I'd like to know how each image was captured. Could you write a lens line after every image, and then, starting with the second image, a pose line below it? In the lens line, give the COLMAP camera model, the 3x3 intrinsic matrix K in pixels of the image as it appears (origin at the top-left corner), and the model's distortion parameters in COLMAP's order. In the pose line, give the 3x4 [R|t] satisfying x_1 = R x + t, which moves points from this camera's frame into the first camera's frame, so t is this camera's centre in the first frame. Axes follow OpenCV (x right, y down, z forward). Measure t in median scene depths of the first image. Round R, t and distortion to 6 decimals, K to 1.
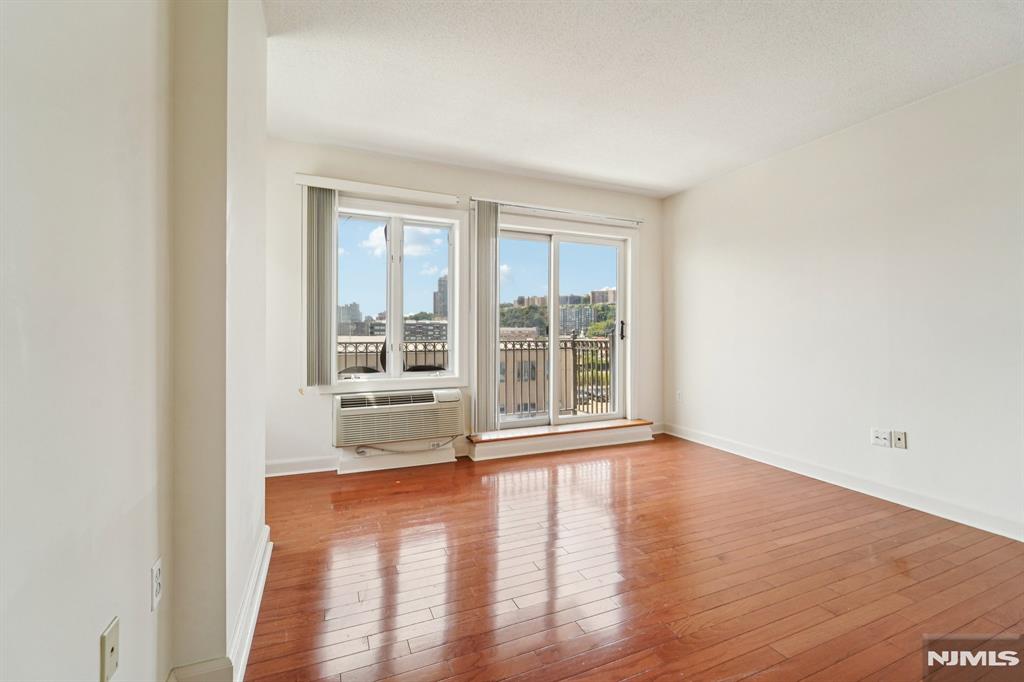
lens RADIAL K [[418.9, 0, 503.7], [0, 418.9, 329.4], [0, 0, 1]] dist [0.013344, -0.003504]
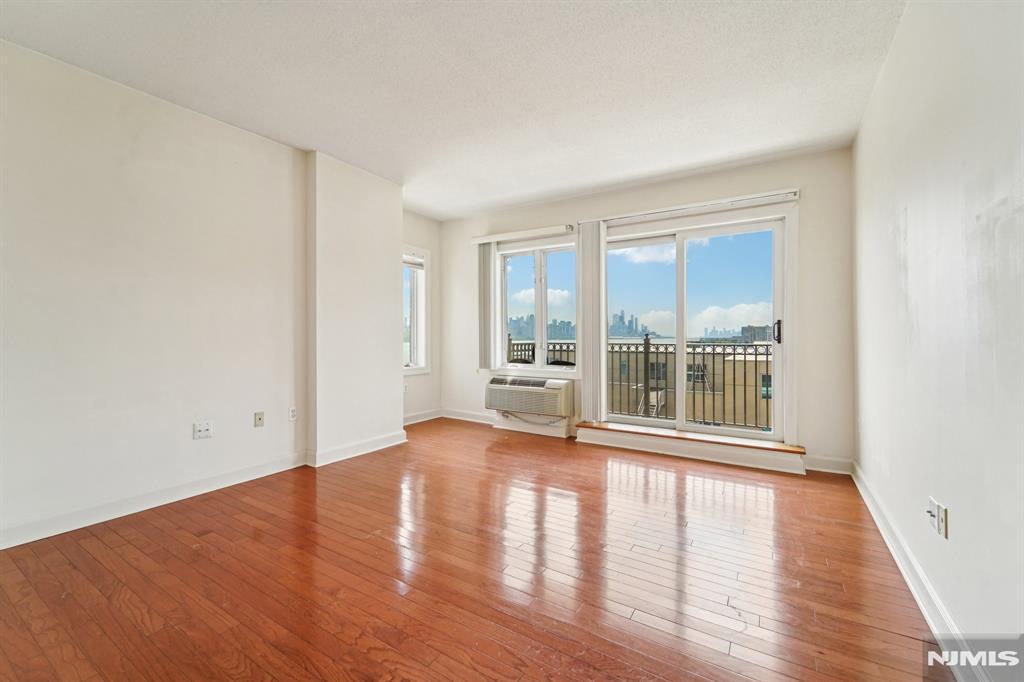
lens RADIAL K [[418.9, 0, 514.9], [0, 418.9, 339.0], [0, 0, 1]] dist [0.013344, -0.003504]
pose [[0.587911, 0.006259, -0.808901, 0.760421], [0.005901, 0.999910, 0.012025, 0.002992], [0.808904, -0.011843, 0.587822, 0.138374]]
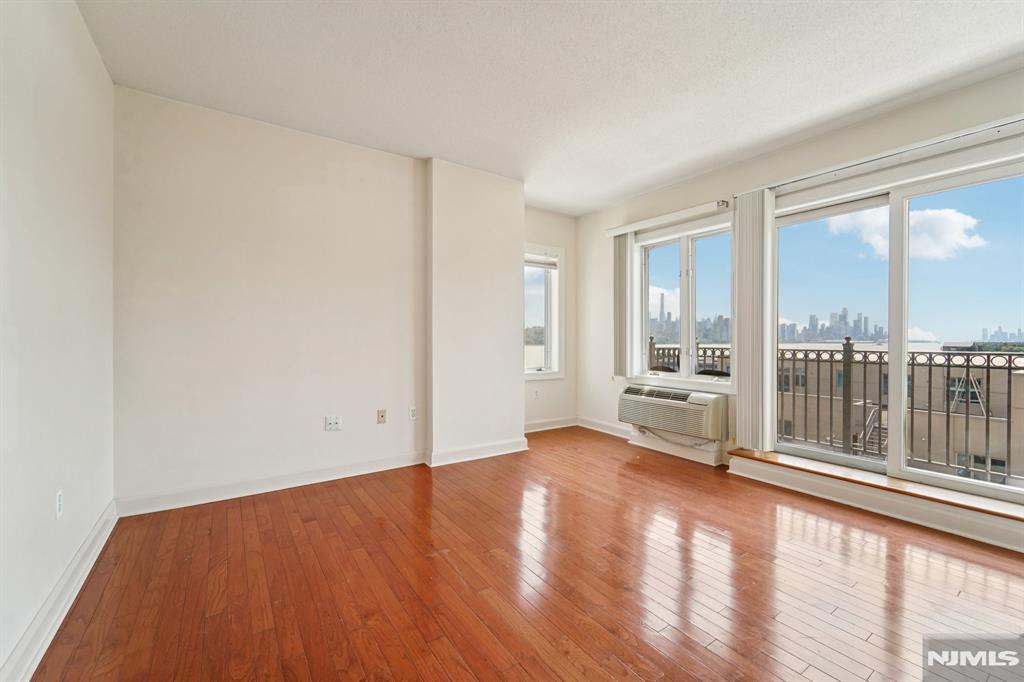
lens RADIAL K [[418.9, 0, 517.8], [0, 418.9, 341.9], [0, 0, 1]] dist [0.013344, -0.003504]
pose [[0.216268, 0.007884, -0.976302, 0.719712], [0.005156, 0.999944, 0.009217, 0.004150], [0.976320, -0.007027, 0.216215, 0.305546]]
